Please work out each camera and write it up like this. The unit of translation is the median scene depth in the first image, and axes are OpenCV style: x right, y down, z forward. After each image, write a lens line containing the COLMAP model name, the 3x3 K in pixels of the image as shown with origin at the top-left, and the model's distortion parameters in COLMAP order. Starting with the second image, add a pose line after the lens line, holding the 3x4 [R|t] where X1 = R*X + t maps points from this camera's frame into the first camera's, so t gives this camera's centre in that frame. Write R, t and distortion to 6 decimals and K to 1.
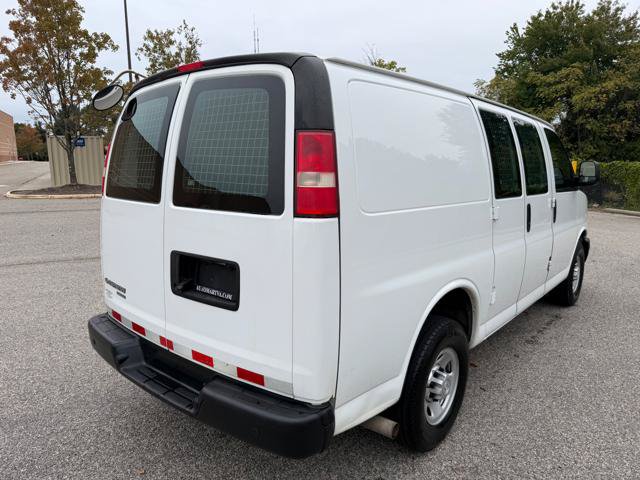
lens RADIAL K [[453.8, 0, 315.4], [0, 453.8, 234.9], [0, 0, 1]] dist [0.024207, -0.032846]
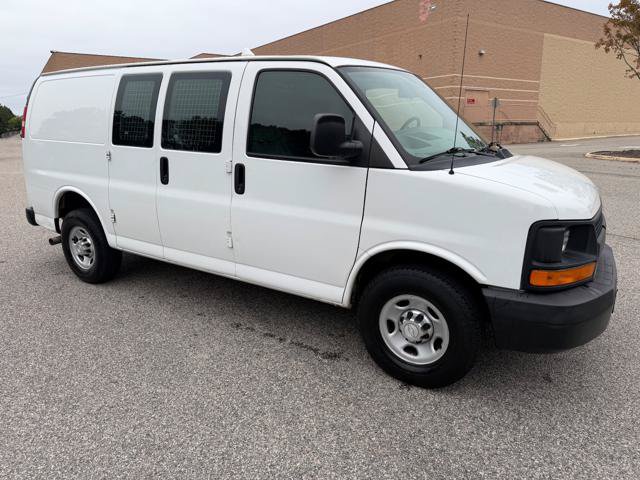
lens RADIAL K [[453.8, 0, 321.6], [0, 453.8, 231.6], [0, 0, 1]] dist [0.024207, -0.032846]
pose [[0.146699, 0.231039, -0.961821, 1.296704], [-0.160370, 0.965032, 0.207350, -0.147431], [0.976095, 0.123829, 0.178621, 0.986437]]
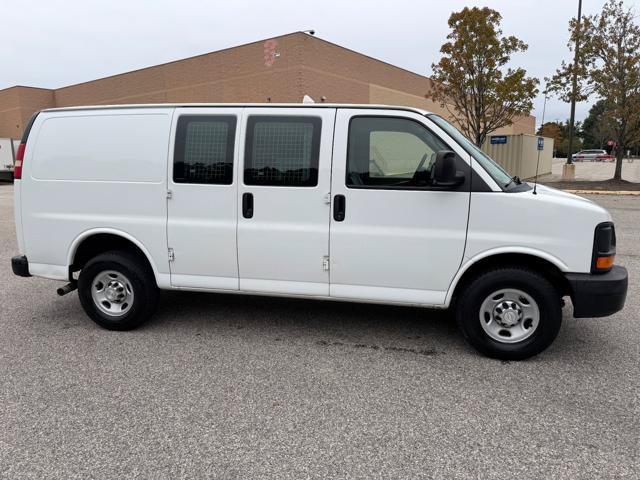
lens RADIAL K [[453.8, 0, 317.0], [0, 453.8, 230.1], [0, 0, 1]] dist [0.024207, -0.032846]
pose [[0.484560, 0.130217, -0.865012, 1.256580], [-0.132765, 0.988350, 0.074411, -0.068278], [0.864624, 0.078787, 0.496204, 0.505124]]
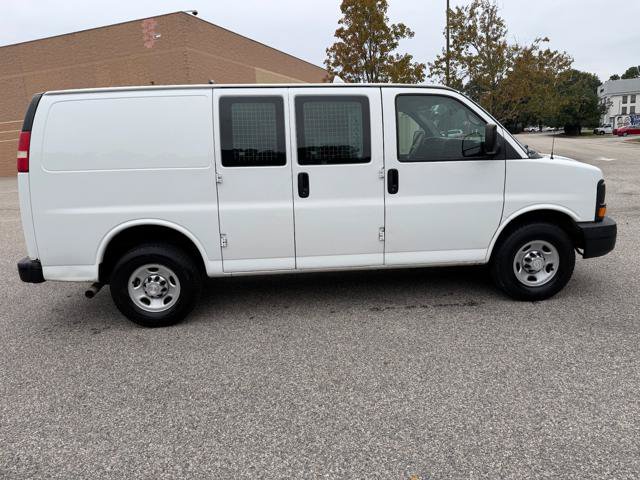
lens RADIAL K [[453.8, 0, 318.8], [0, 453.8, 230.4], [0, 0, 1]] dist [0.024207, -0.032846]
pose [[0.702228, 0.104607, -0.704225, 1.080018], [-0.068832, 0.994489, 0.079086, -0.013251], [0.708617, -0.007063, 0.705558, 0.196472]]
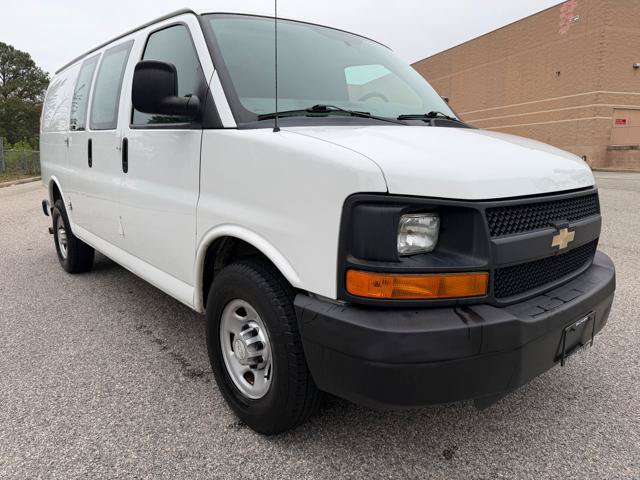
lens RADIAL K [[453.8, 0, 316.9], [0, 453.8, 234.2], [0, 0, 1]] dist [0.024207, -0.032846]
pose [[-0.156186, 0.177251, -0.971694, 1.152930], [-0.164185, 0.965421, 0.202497, -0.122900], [0.973986, 0.191165, -0.121683, 1.361558]]
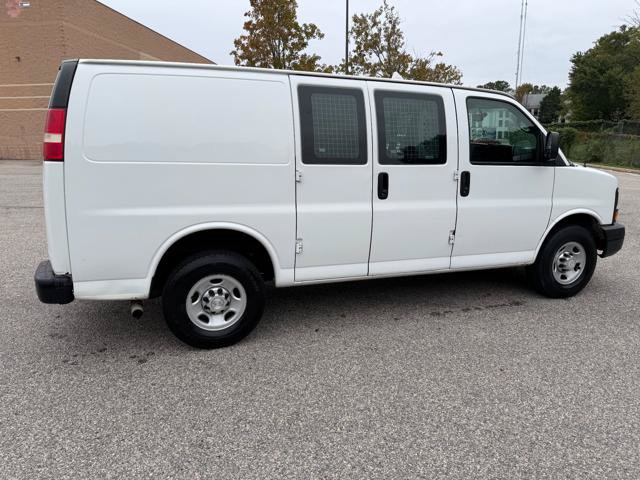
lens RADIAL K [[453.8, 0, 320.3], [0, 453.8, 230.8], [0, 0, 1]] dist [0.024207, -0.032846]
pose [[0.868301, 0.105175, -0.484759, 0.717538], [-0.085266, 0.994364, 0.063012, 0.011388], [0.488654, -0.013380, 0.872375, 0.007528]]
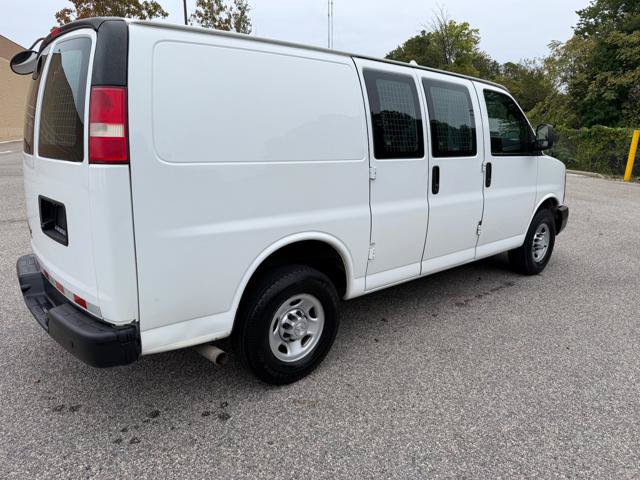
lens RADIAL K [[453.8, 0, 321.8], [0, 453.8, 240.5], [0, 0, 1]] dist [0.024207, -0.032846]
pose [[0.990483, 0.037777, -0.132348, 0.295249], [-0.027485, 0.996516, 0.078743, 0.020826], [0.134862, -0.074356, 0.988071, -0.033884]]
